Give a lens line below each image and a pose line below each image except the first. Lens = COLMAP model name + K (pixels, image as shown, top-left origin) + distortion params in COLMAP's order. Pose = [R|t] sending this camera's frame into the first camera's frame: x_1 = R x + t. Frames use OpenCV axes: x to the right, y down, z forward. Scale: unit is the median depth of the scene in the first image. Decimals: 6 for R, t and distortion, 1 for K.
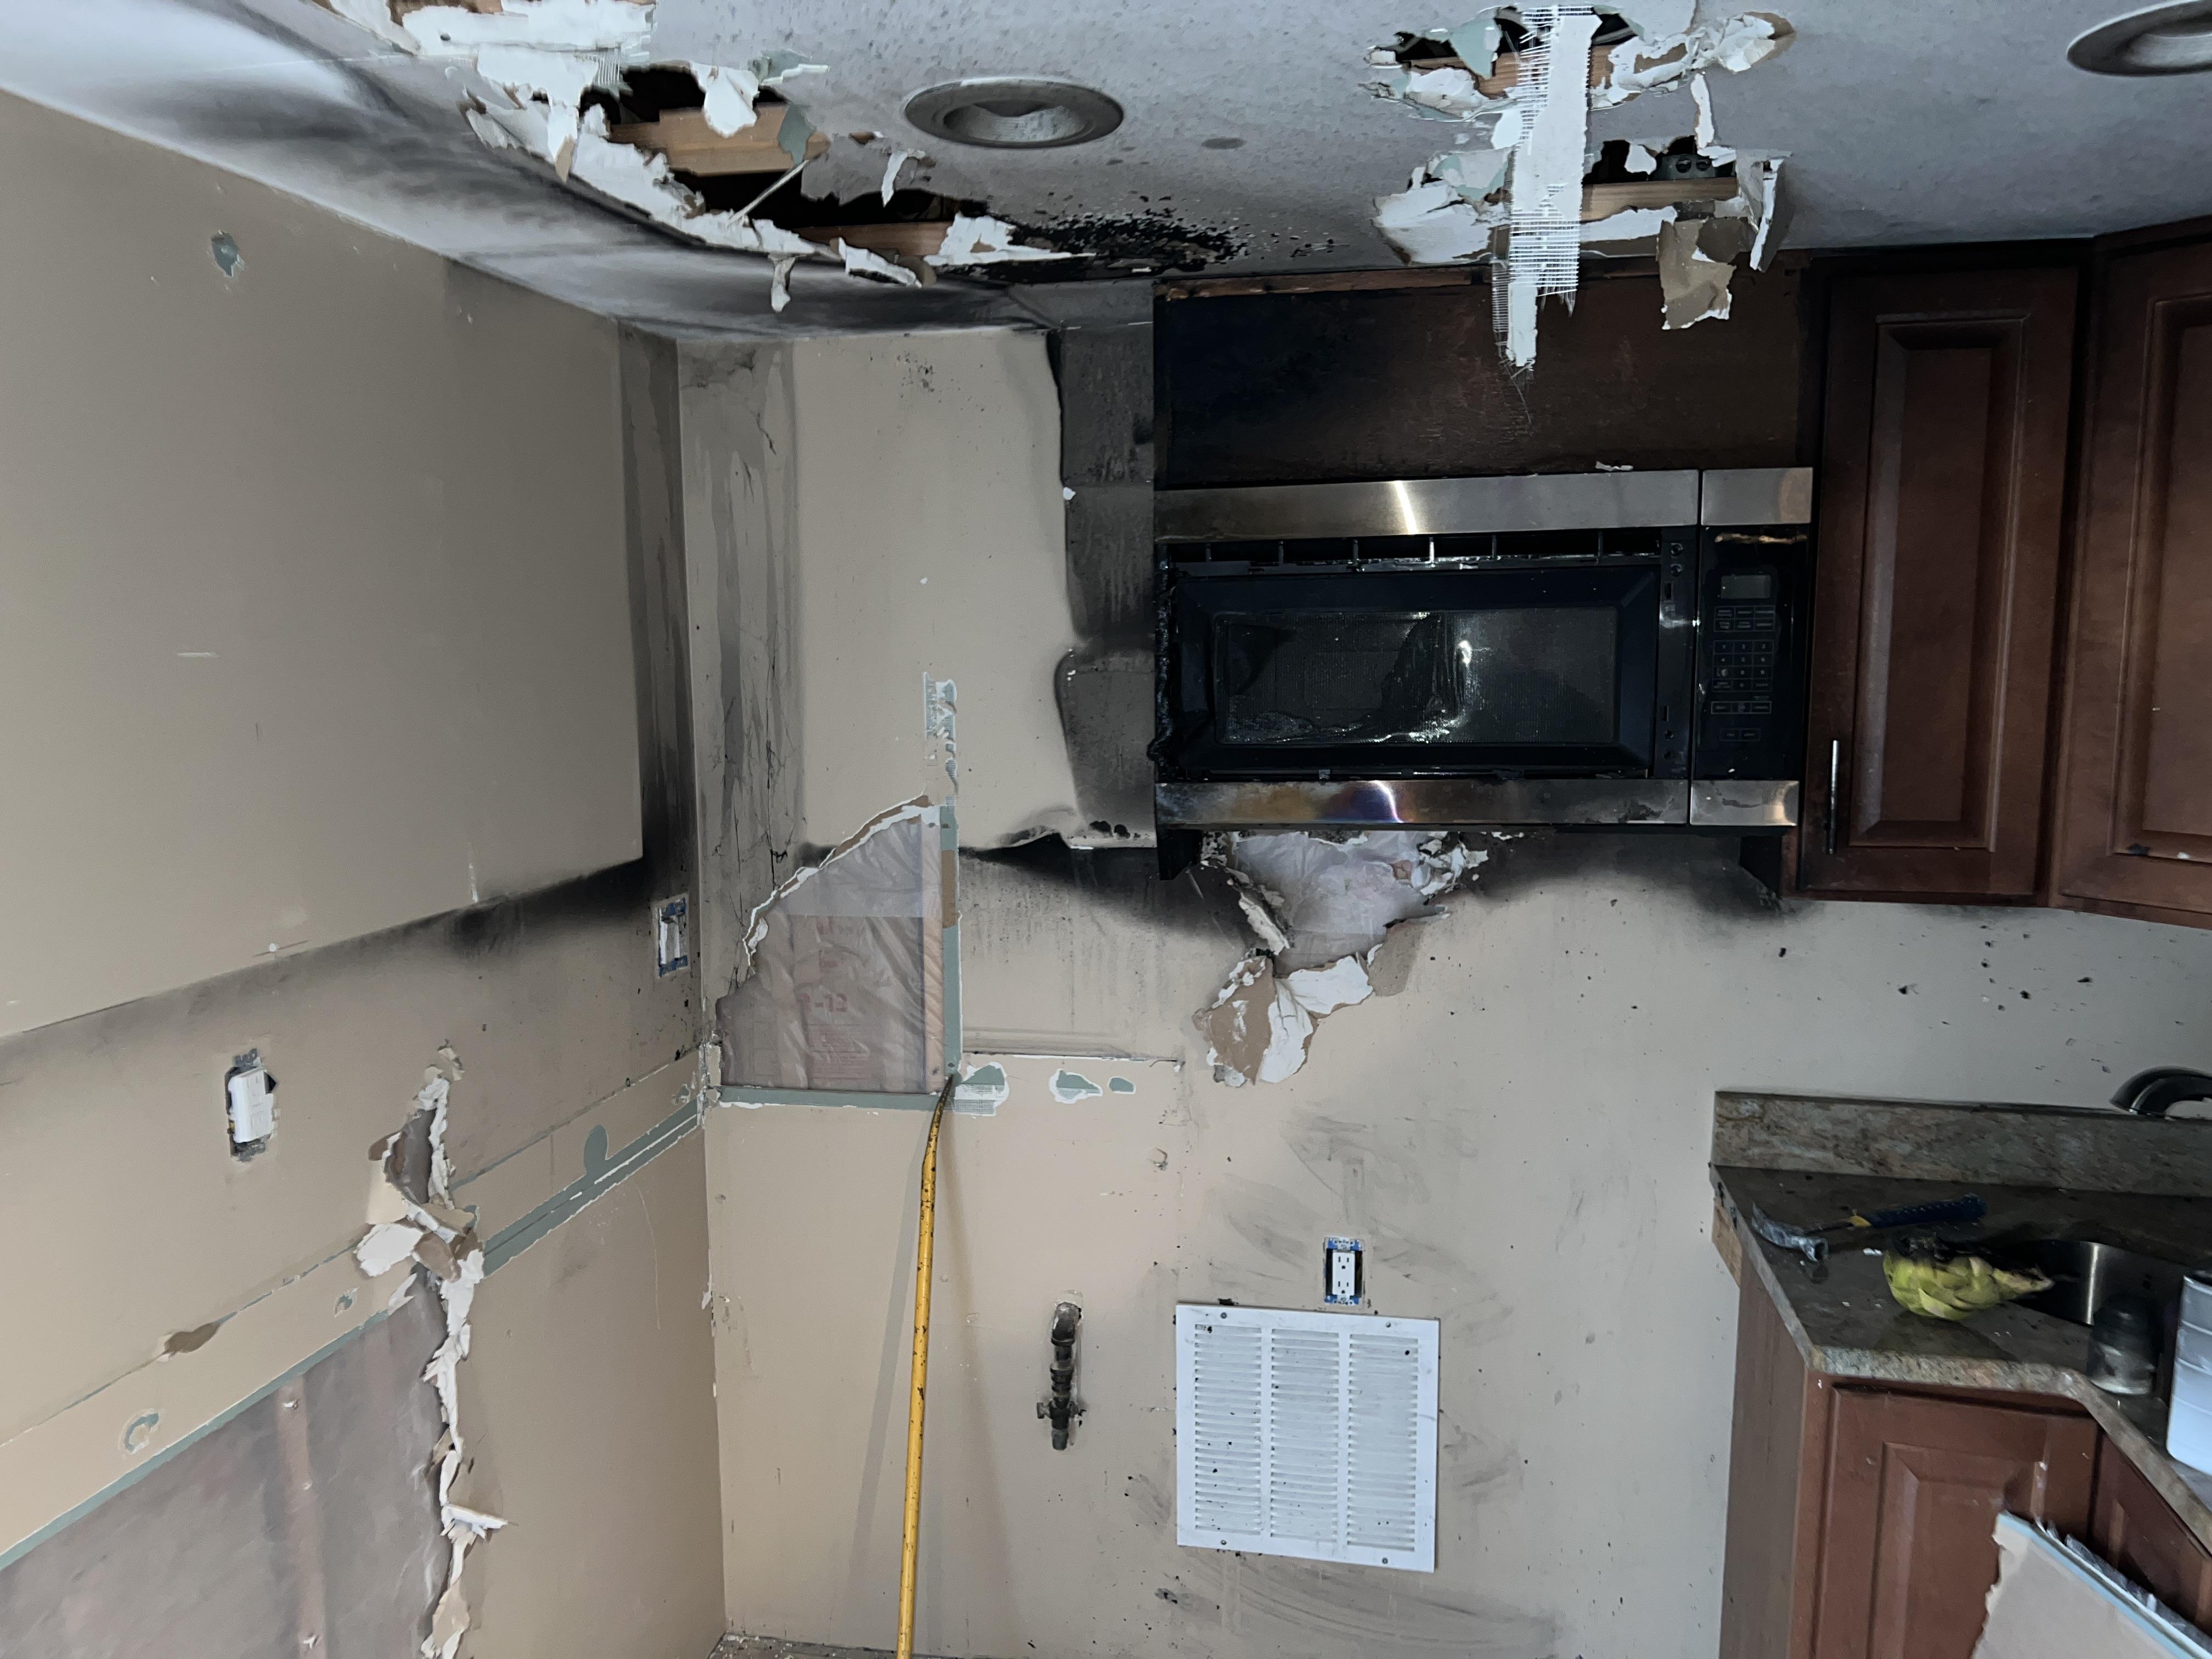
lens RADIAL K [[1739.0, 0, 1057.4], [0, 1739.0, 832.8], [0, 0, 1]] dist [0.182967, -0.395260]
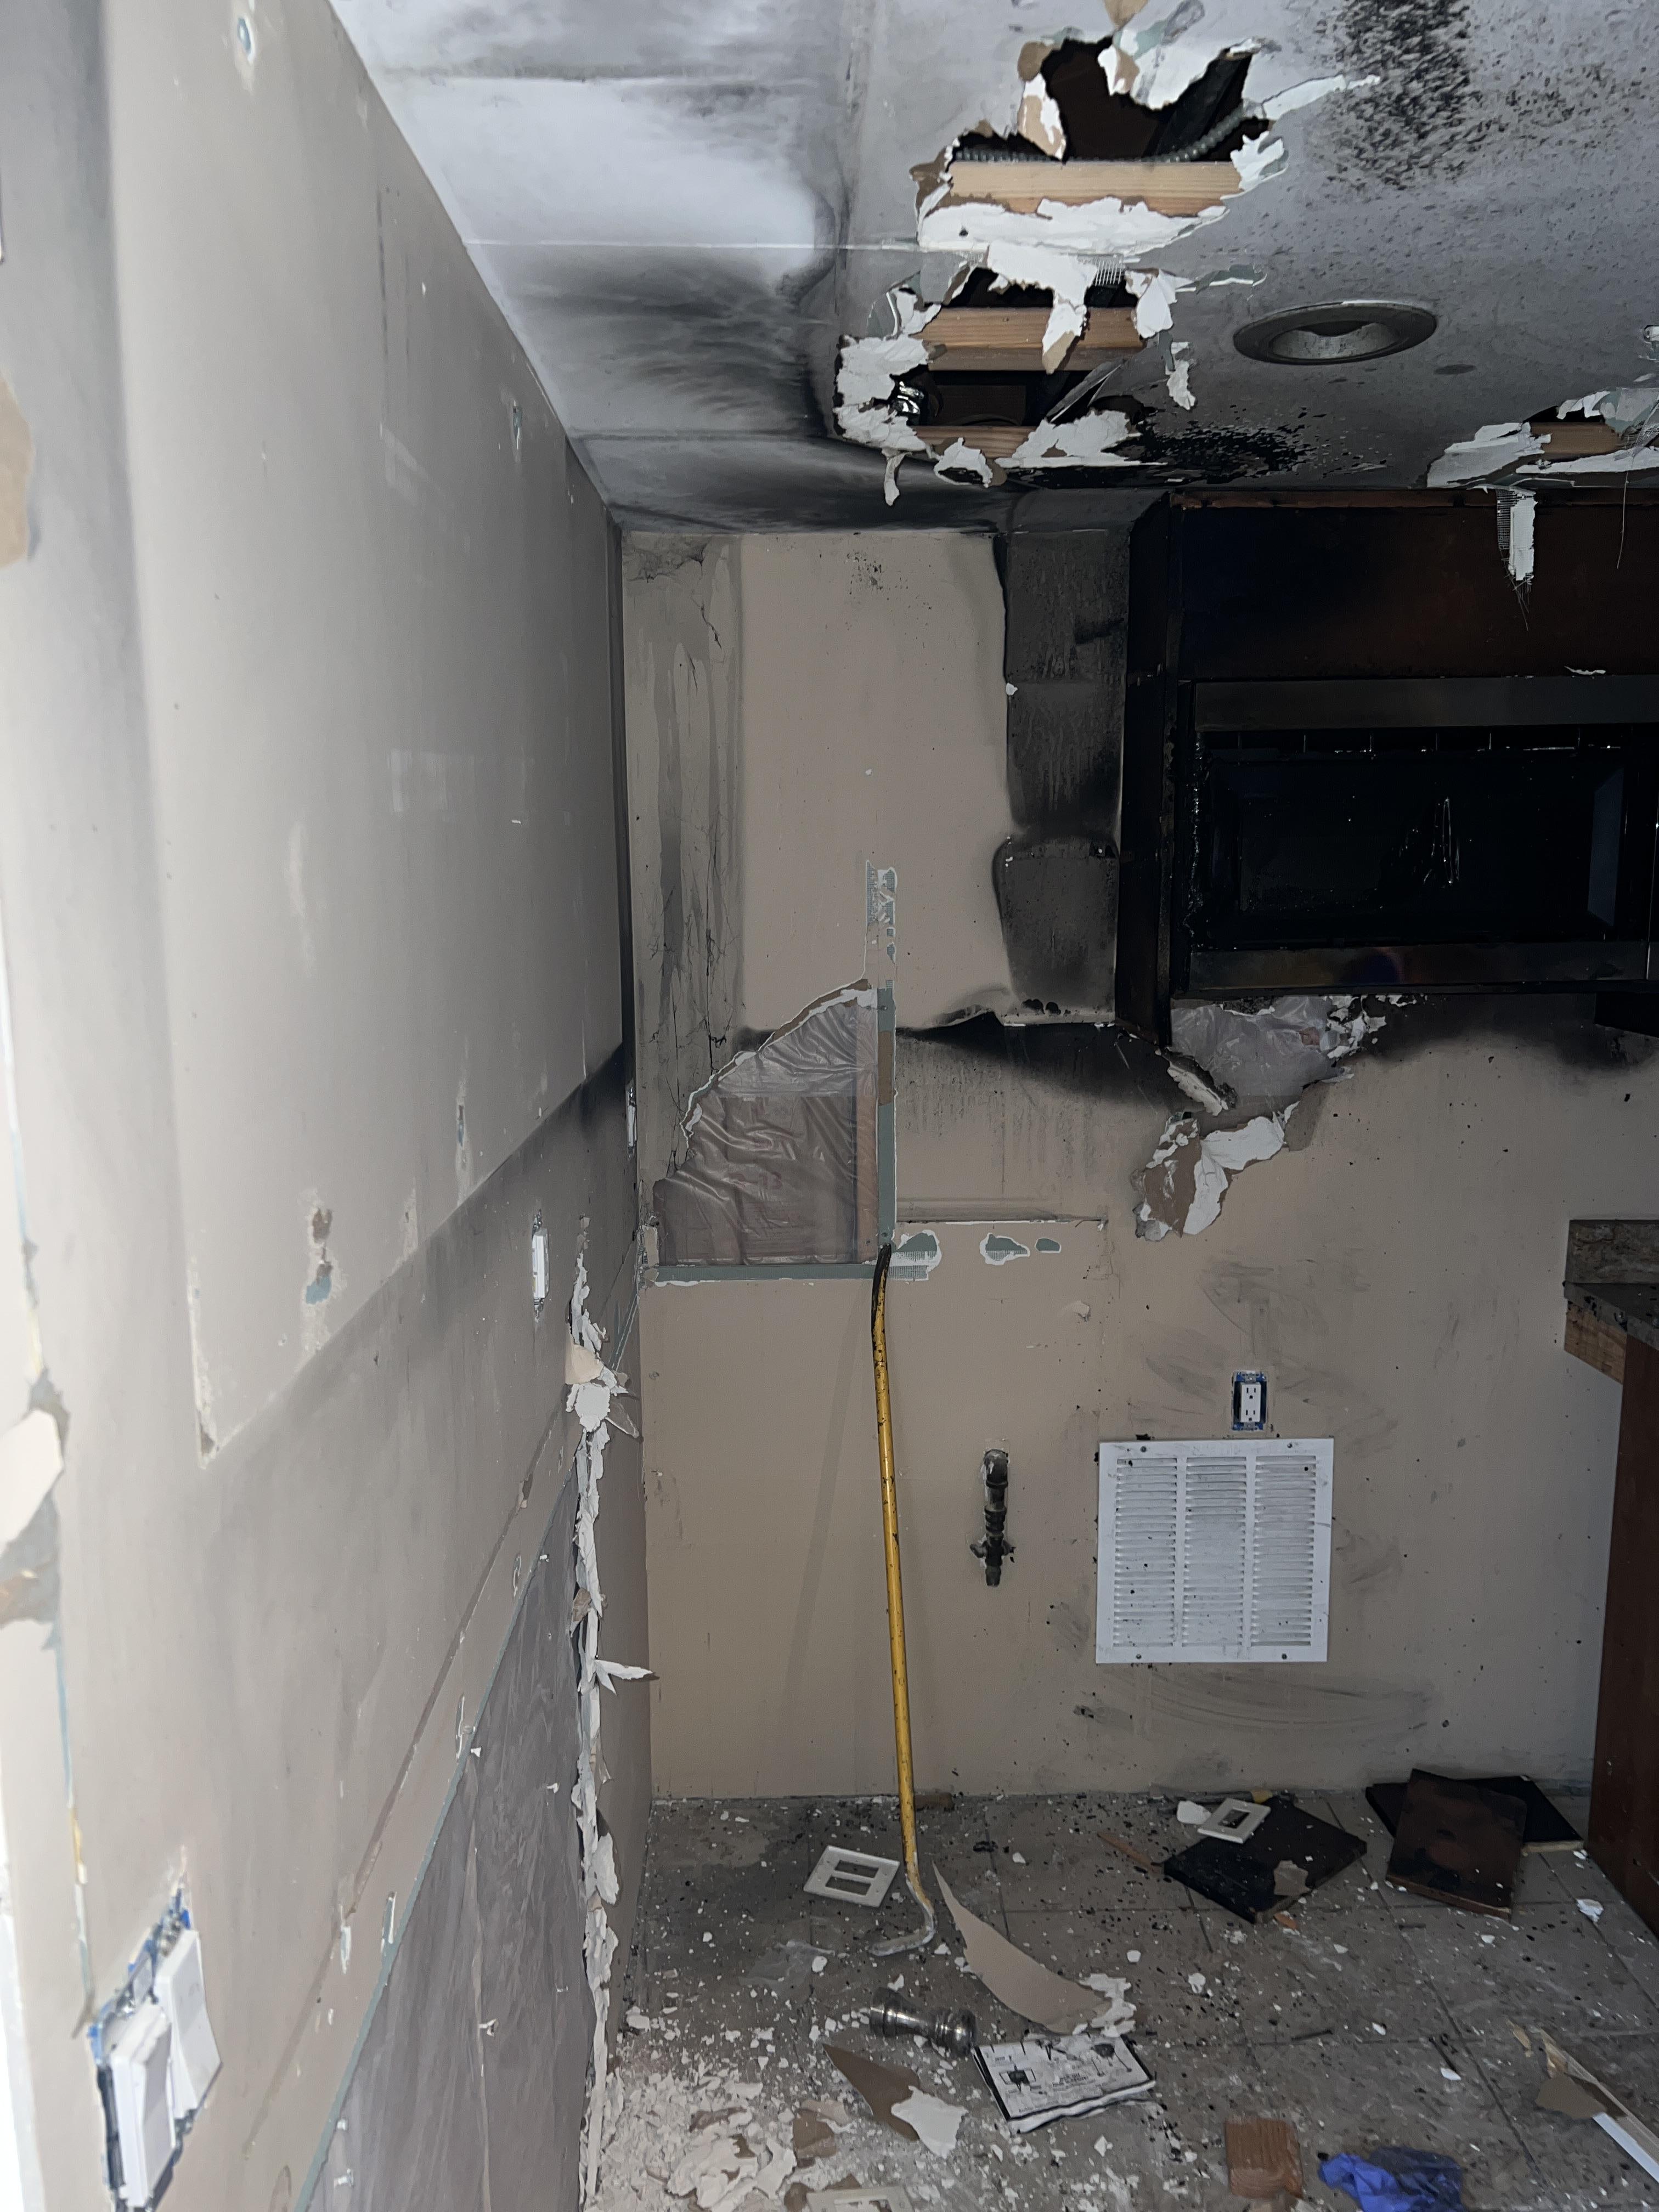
lens RADIAL K [[1739.0, 0, 826.2], [0, 1739.0, 1092.8], [0, 0, 1]] dist [0.182967, -0.395260]
pose [[0.975105, -0.030288, 0.219664, -0.334781], [0.025678, 0.999387, 0.023810, 0.021836], [-0.220250, -0.017577, 0.975285, -0.018698]]
